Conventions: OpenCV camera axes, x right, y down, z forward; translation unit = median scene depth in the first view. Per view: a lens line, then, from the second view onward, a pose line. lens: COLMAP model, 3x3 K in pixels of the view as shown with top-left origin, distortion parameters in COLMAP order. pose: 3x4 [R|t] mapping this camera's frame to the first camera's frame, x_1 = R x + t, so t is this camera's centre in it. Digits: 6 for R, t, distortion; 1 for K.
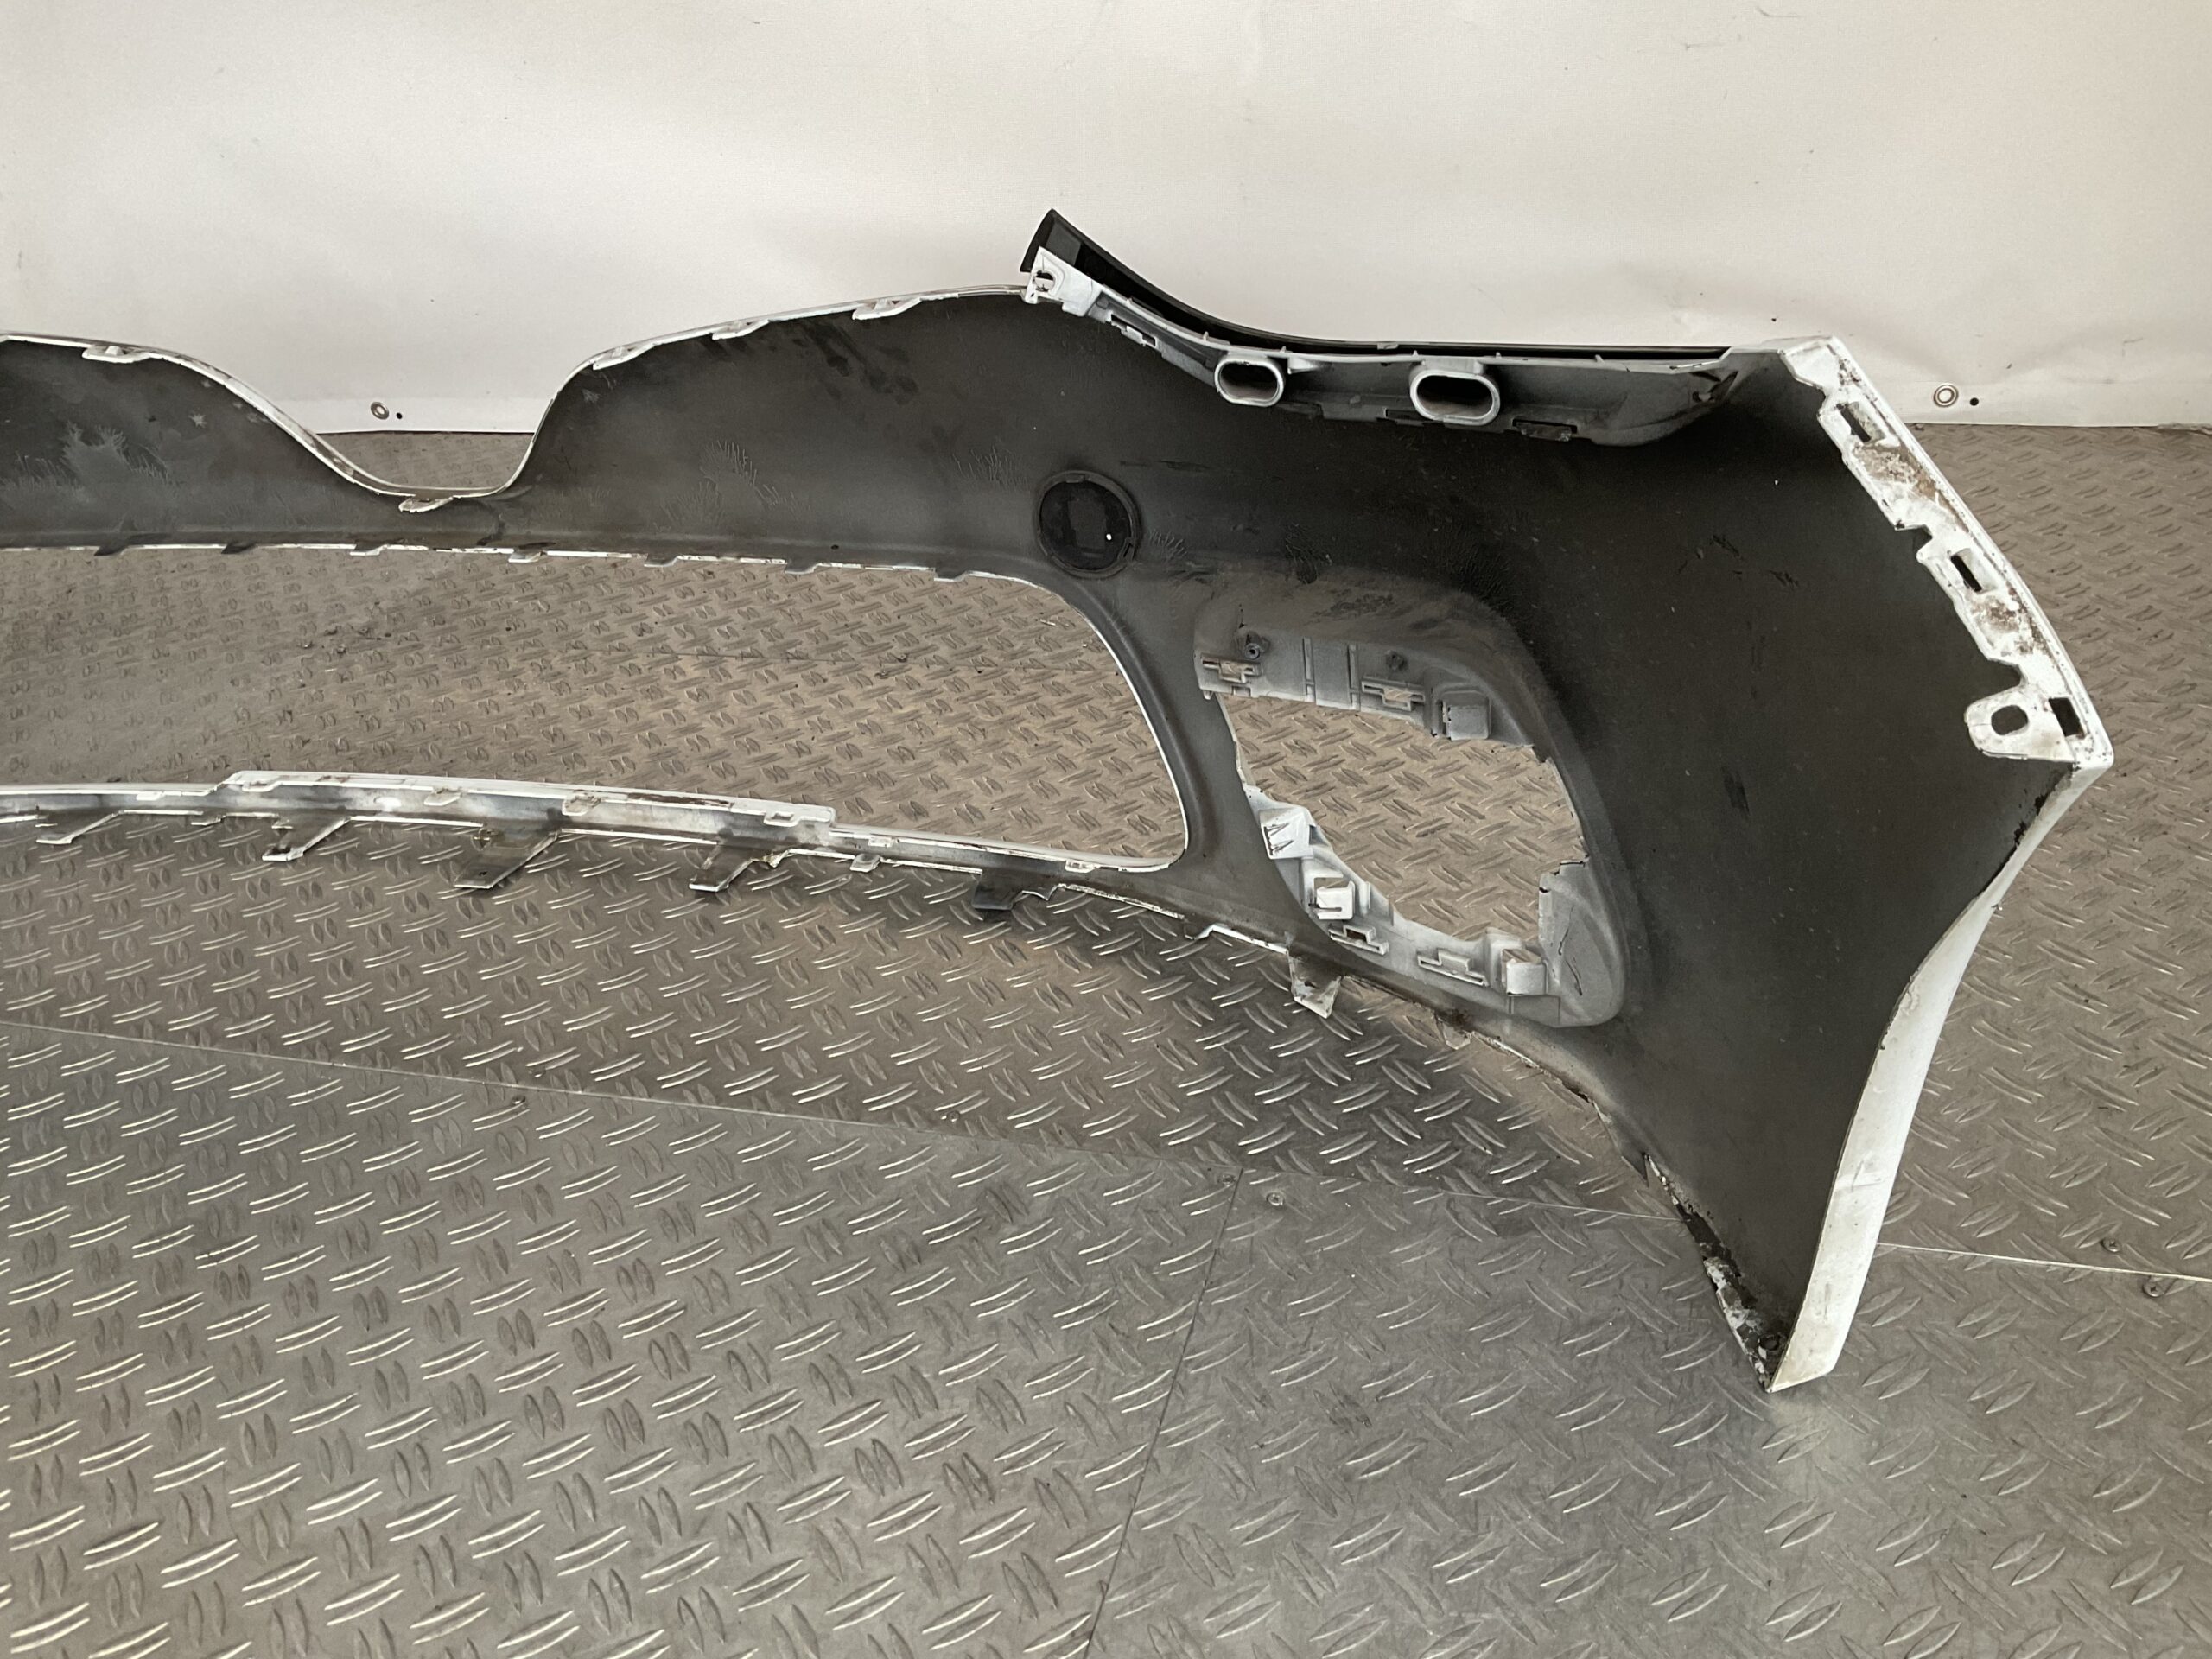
lens RADIAL K [[1870.3, 0, 1106.0], [0, 1870.3, 829.5], [0, 0, 1]] dist [0.000225, -0.001542]
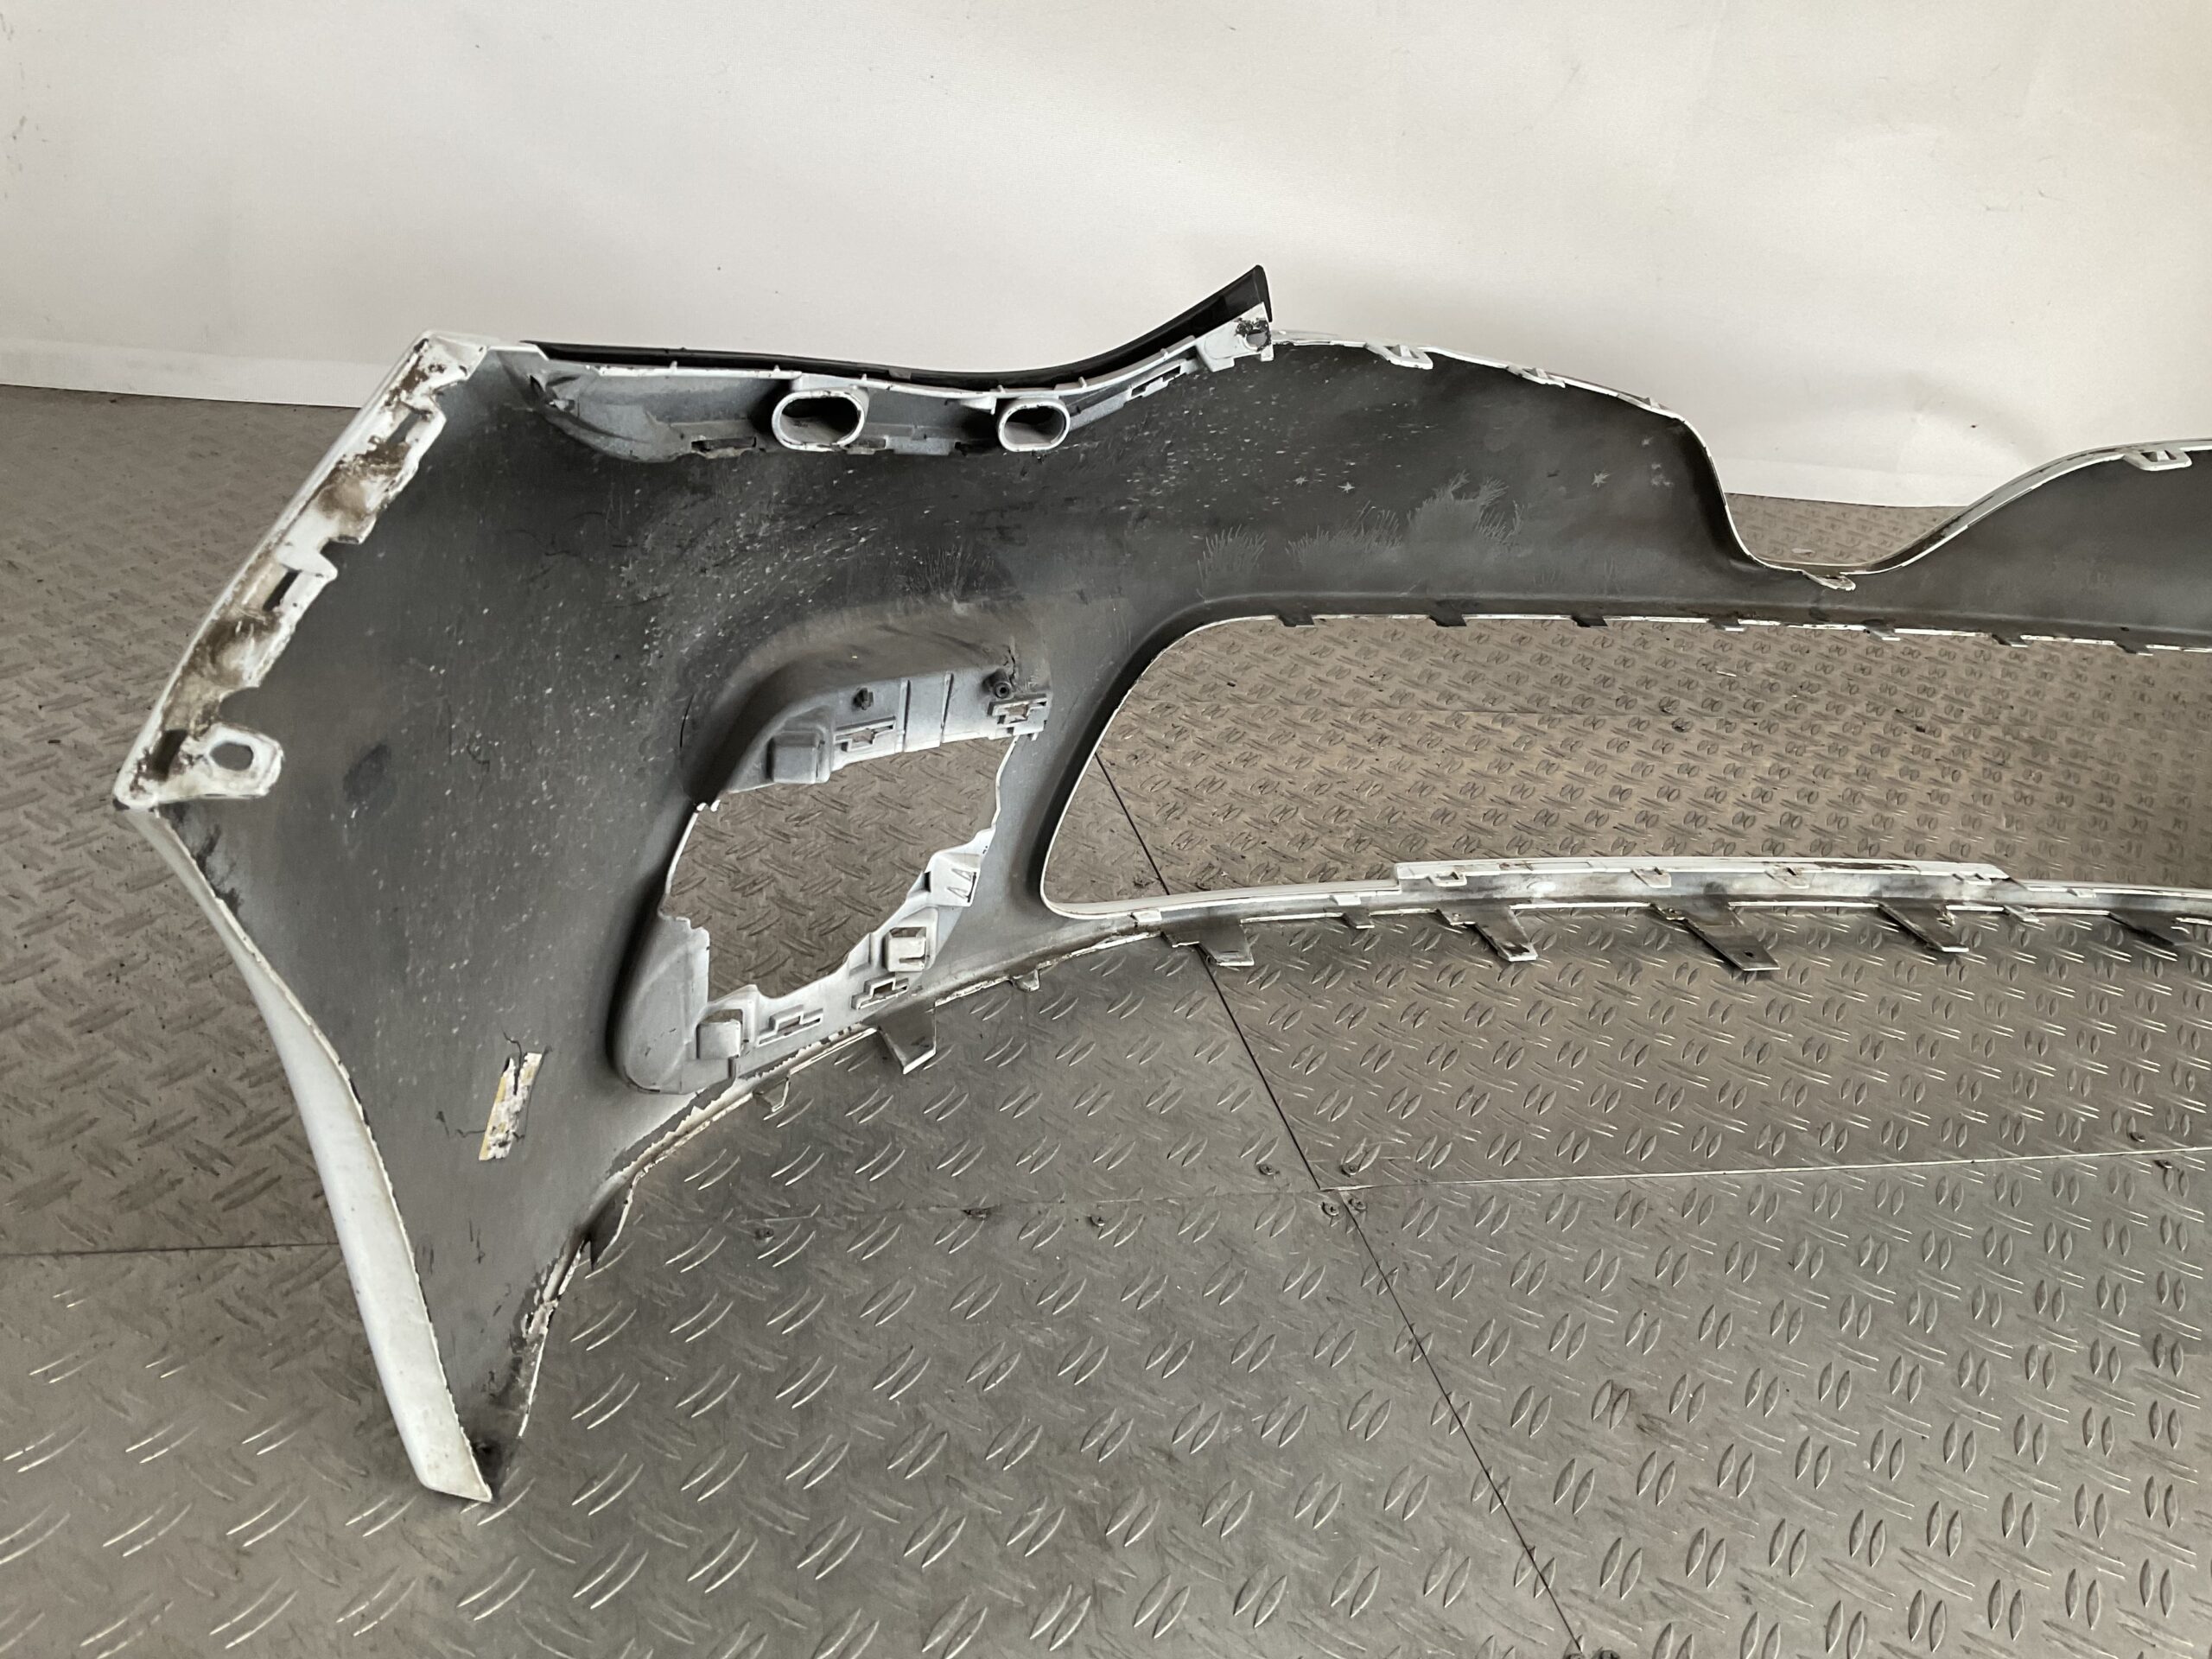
lens RADIAL K [[1870.3, 0, 1106.0], [0, 1870.3, 829.5], [0, 0, 1]] dist [0.000225, -0.001542]
pose [[0.851379, -0.051563, 0.522010, -1.078658], [0.051533, 0.998565, 0.014586, -0.069842], [-0.522013, 0.014482, 0.852815, 0.328552]]
